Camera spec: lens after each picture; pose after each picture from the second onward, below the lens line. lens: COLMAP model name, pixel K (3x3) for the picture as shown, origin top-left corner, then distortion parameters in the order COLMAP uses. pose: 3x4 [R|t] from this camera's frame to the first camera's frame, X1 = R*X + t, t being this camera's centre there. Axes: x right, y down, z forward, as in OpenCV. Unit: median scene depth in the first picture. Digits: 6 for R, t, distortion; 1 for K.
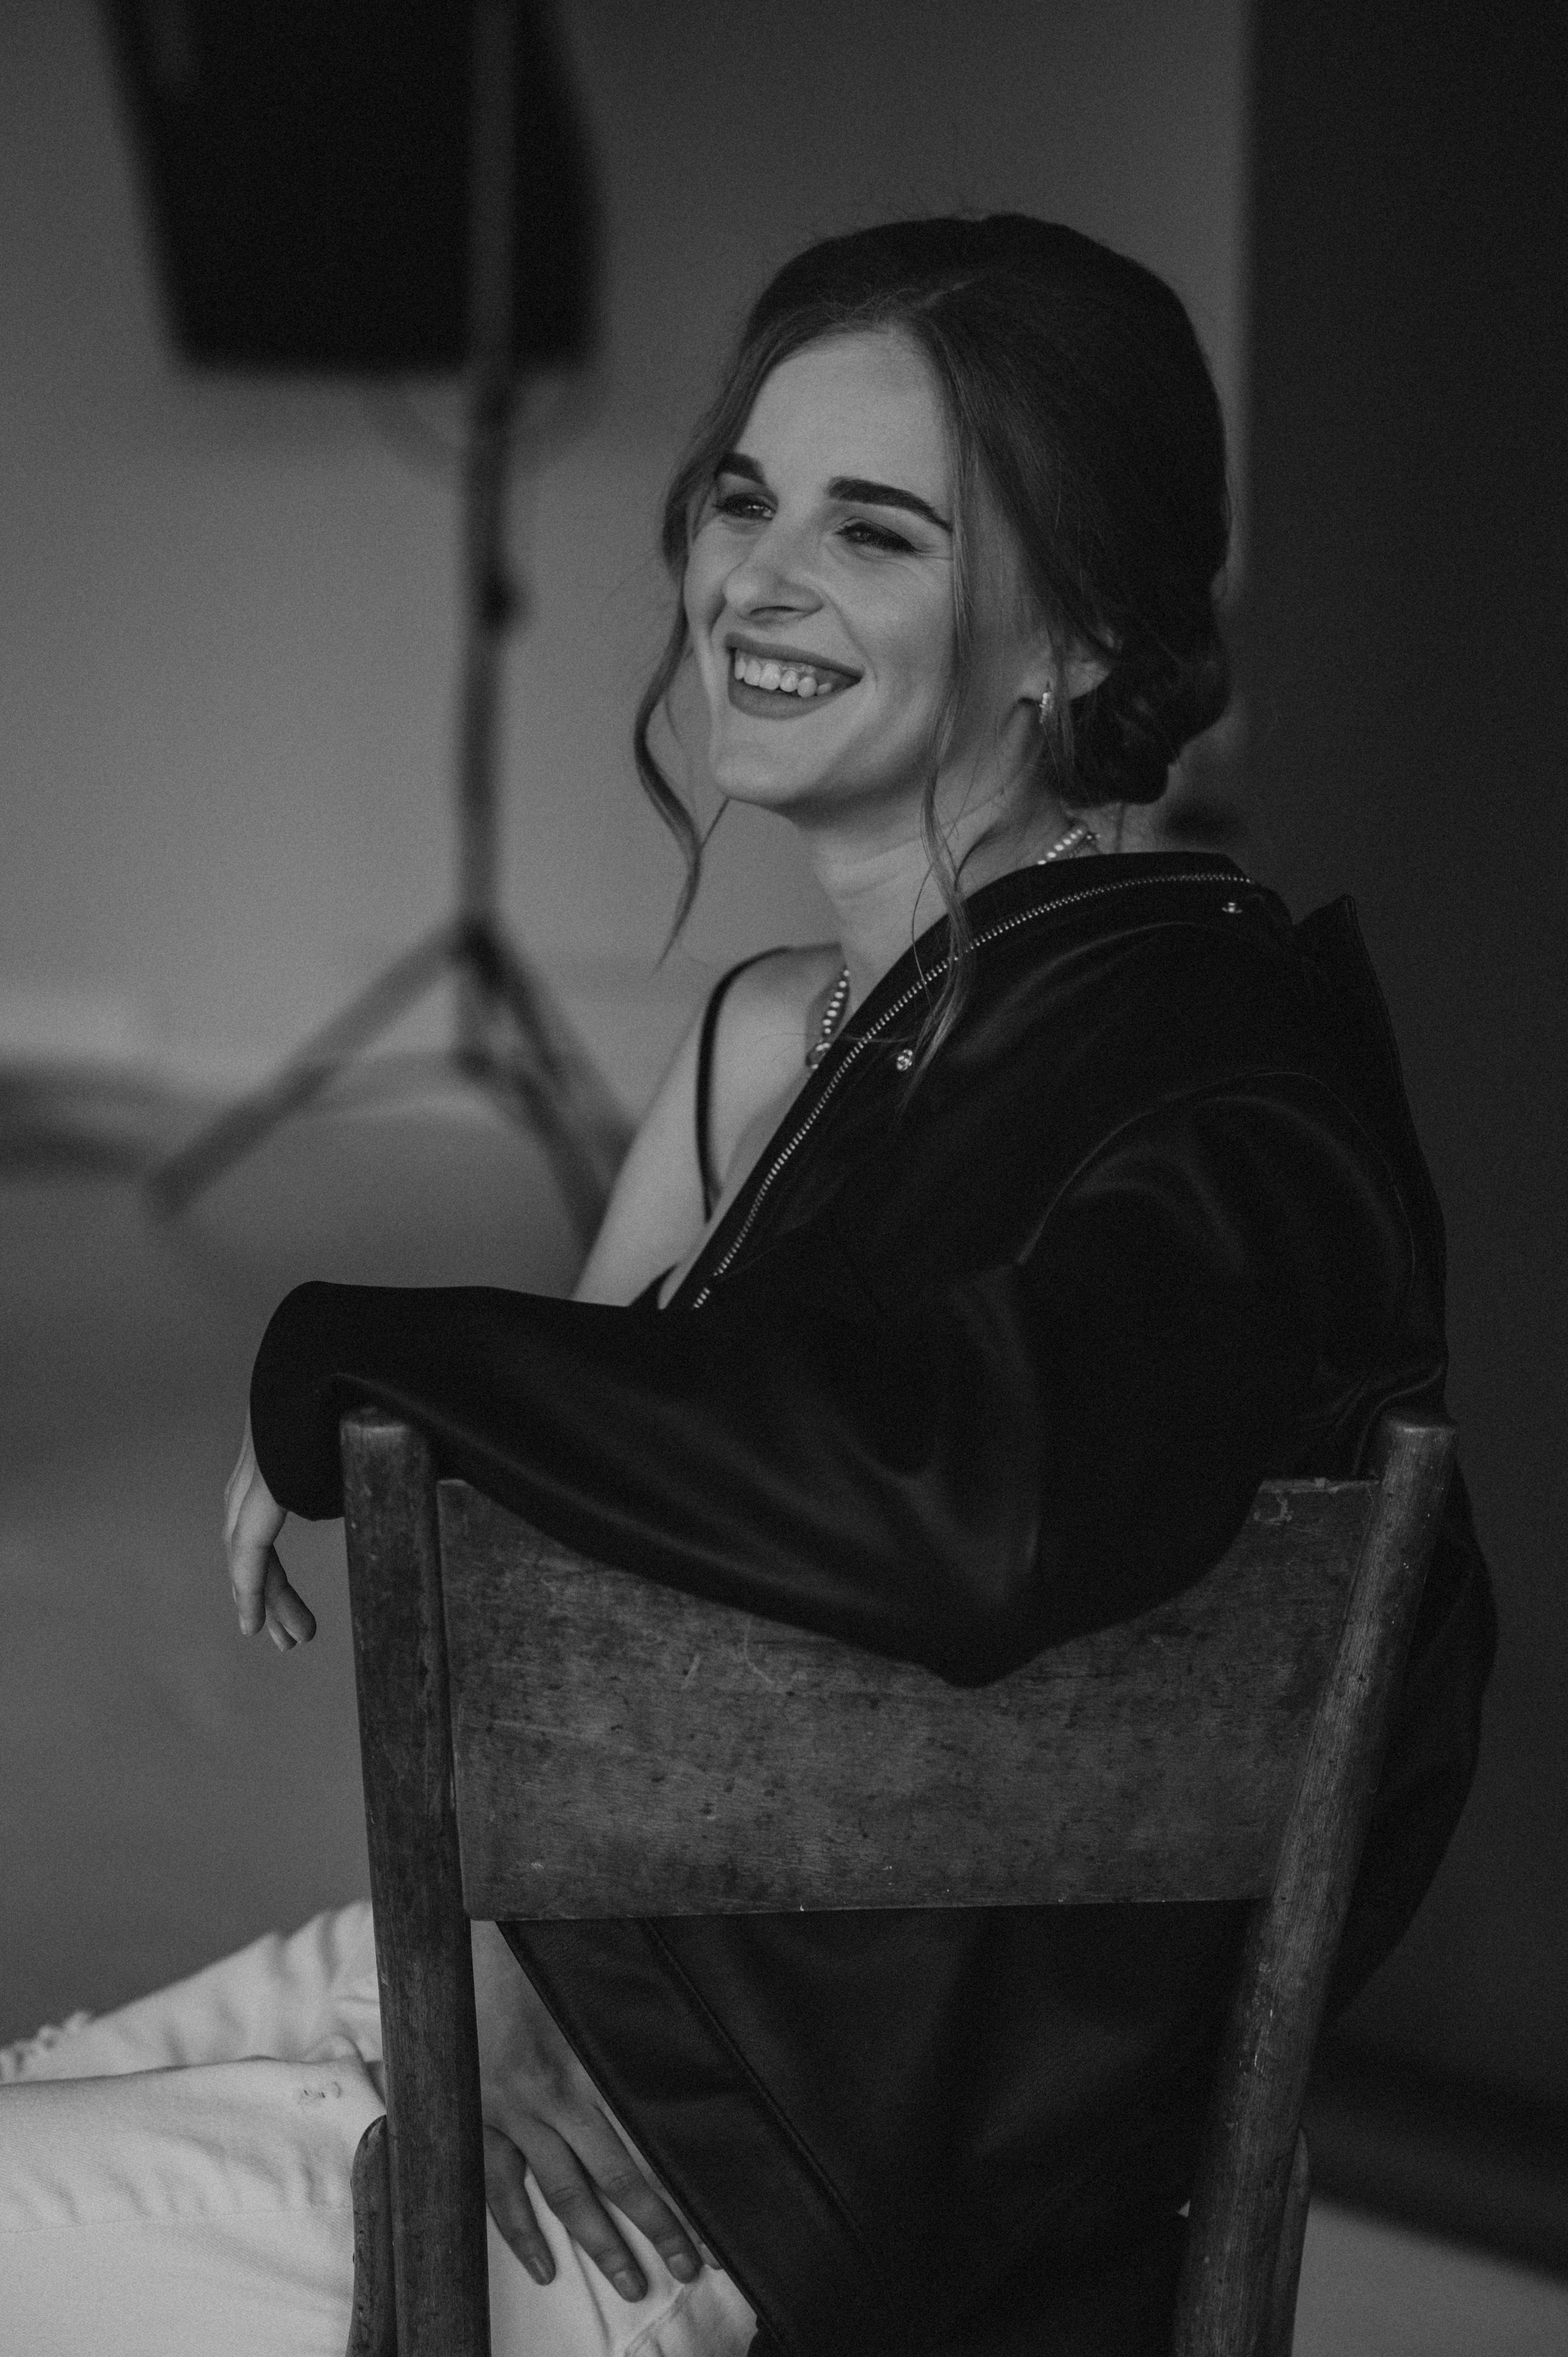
lens RADIAL K [[6246.9, 0, 784.0], [0, 6246.9, 1178.5], [0, 0, 1]] dist [0.042243, 0.521358]
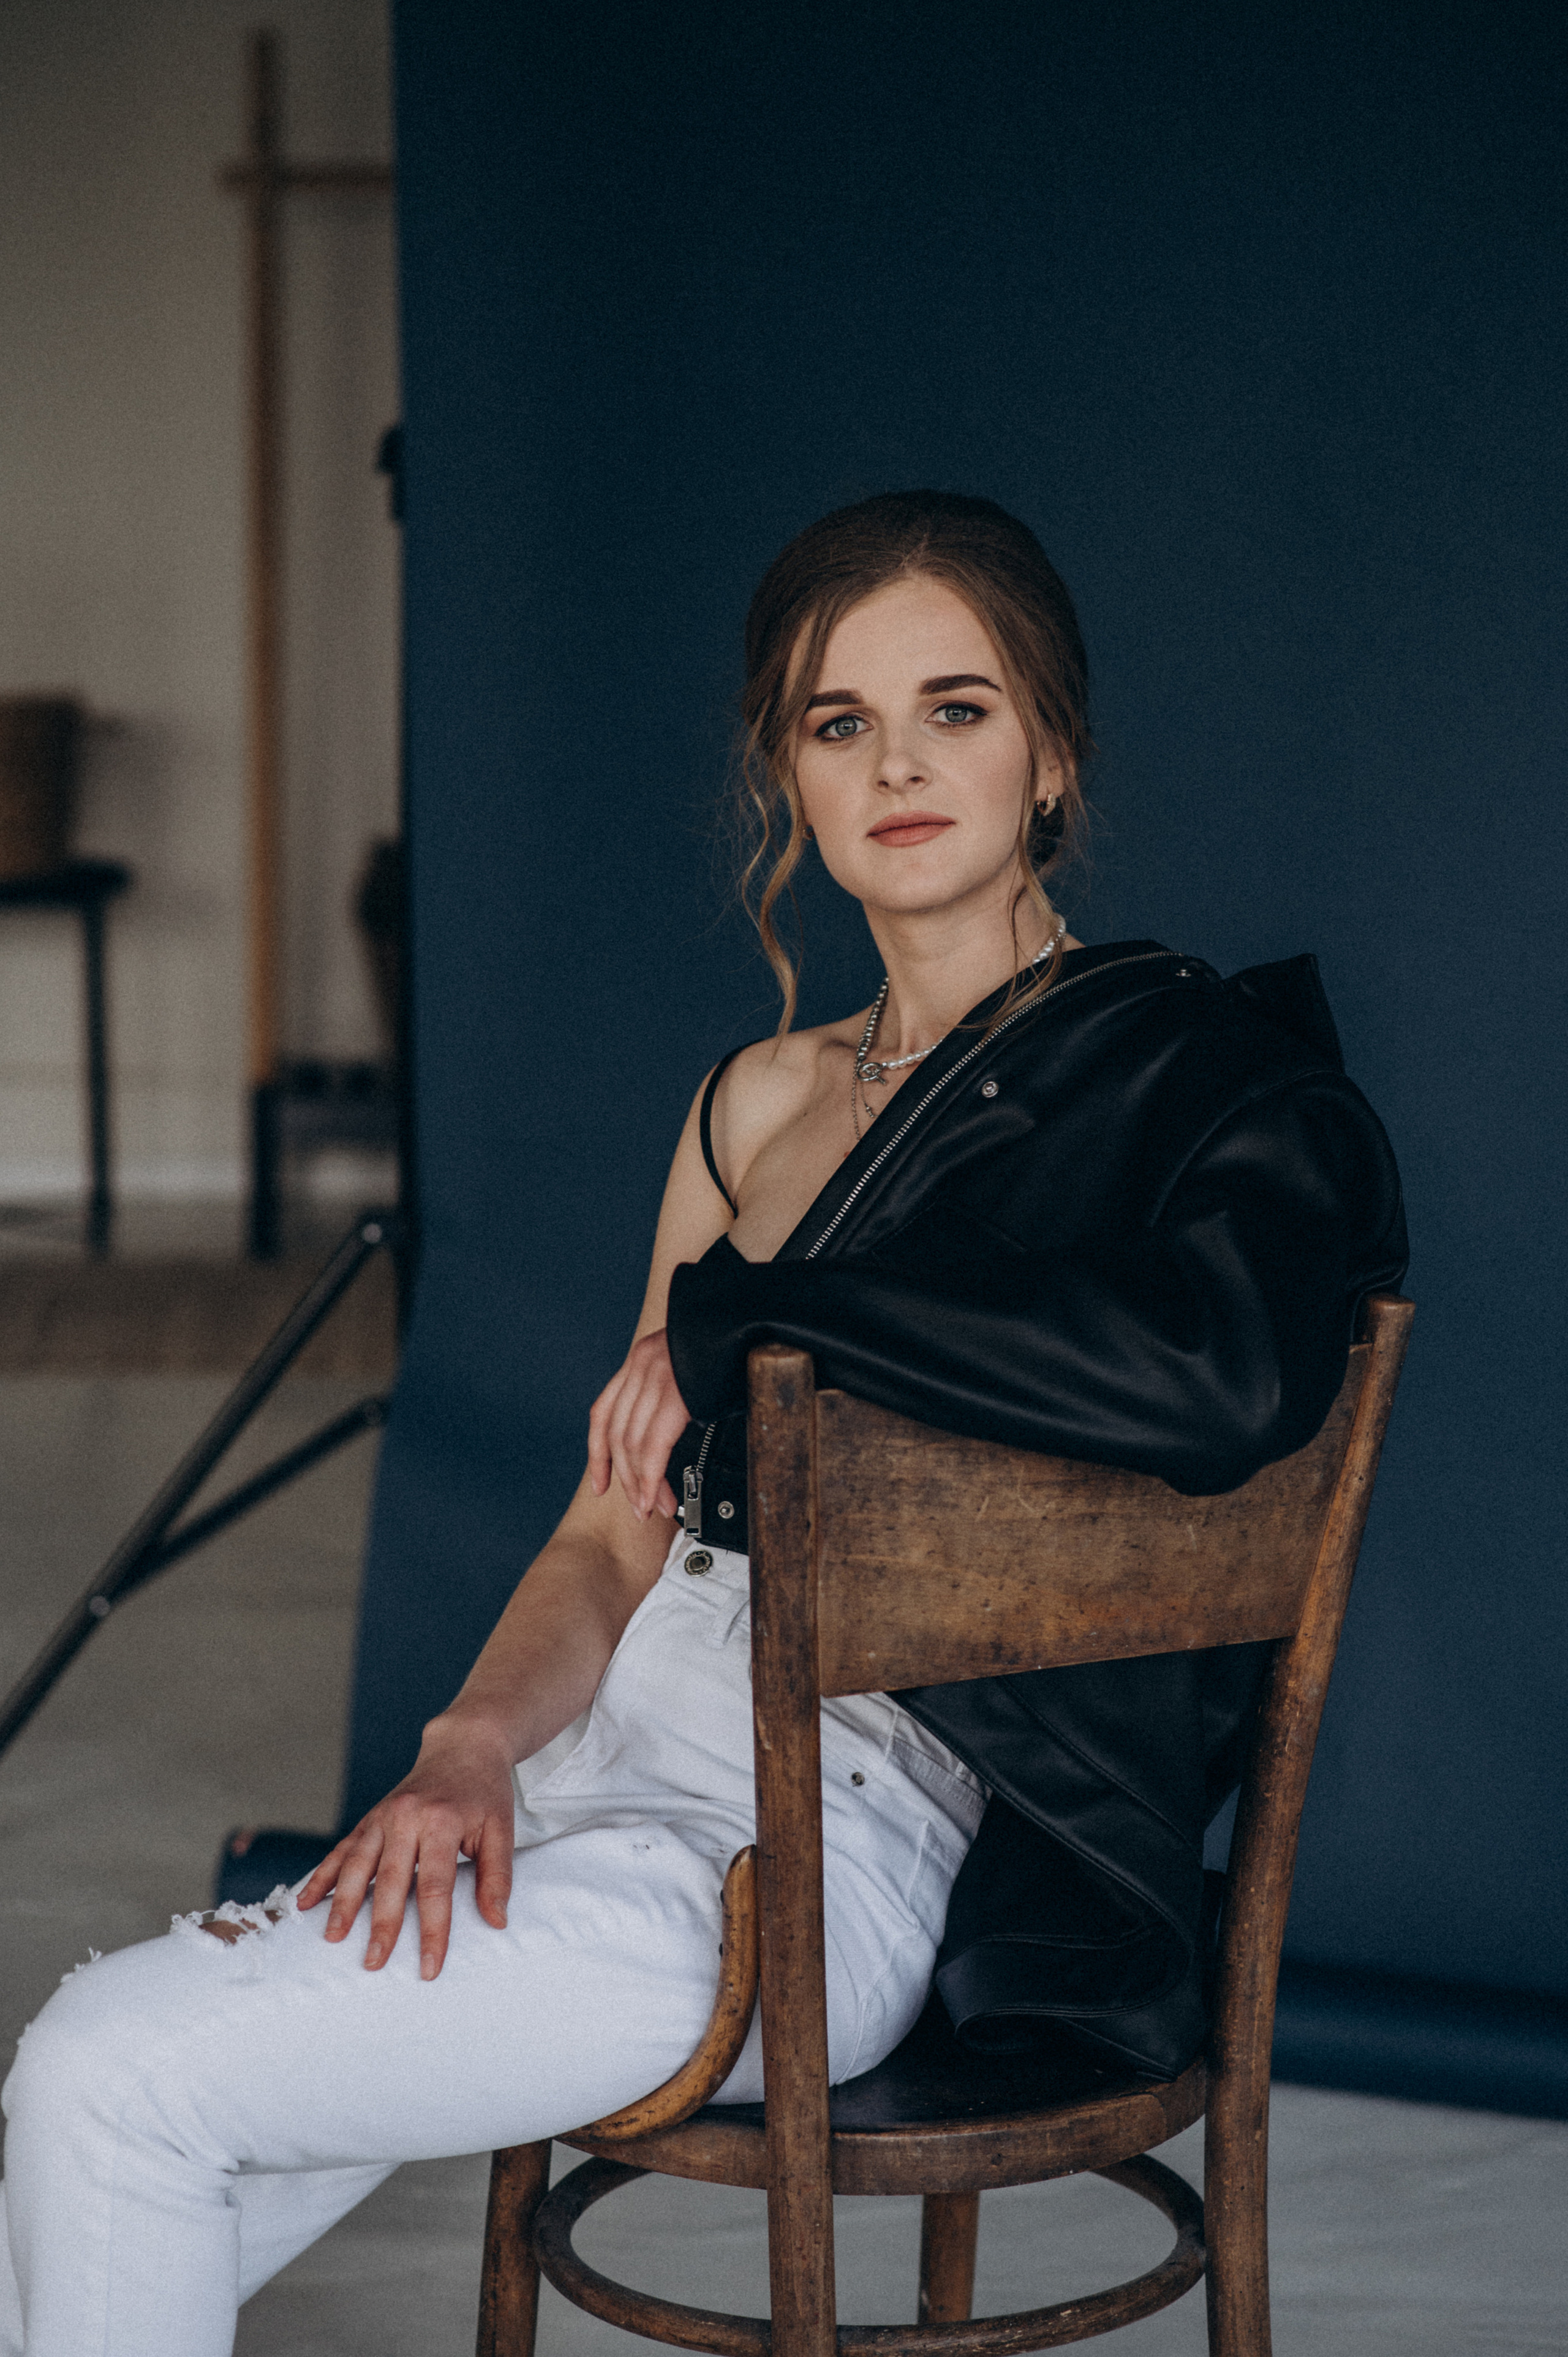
lens RADIAL K [[6246.9, 0, 784.0], [0, 6246.9, 1178.5], [0, 0, 1]] dist [0.042243, 0.521358]
pose [[0.940068, -0.072106, 0.333275, -0.534077], [0.074406, 0.997211, 0.005876, -0.009919], [-0.332769, 0.019273, 0.942811, -0.358586]]
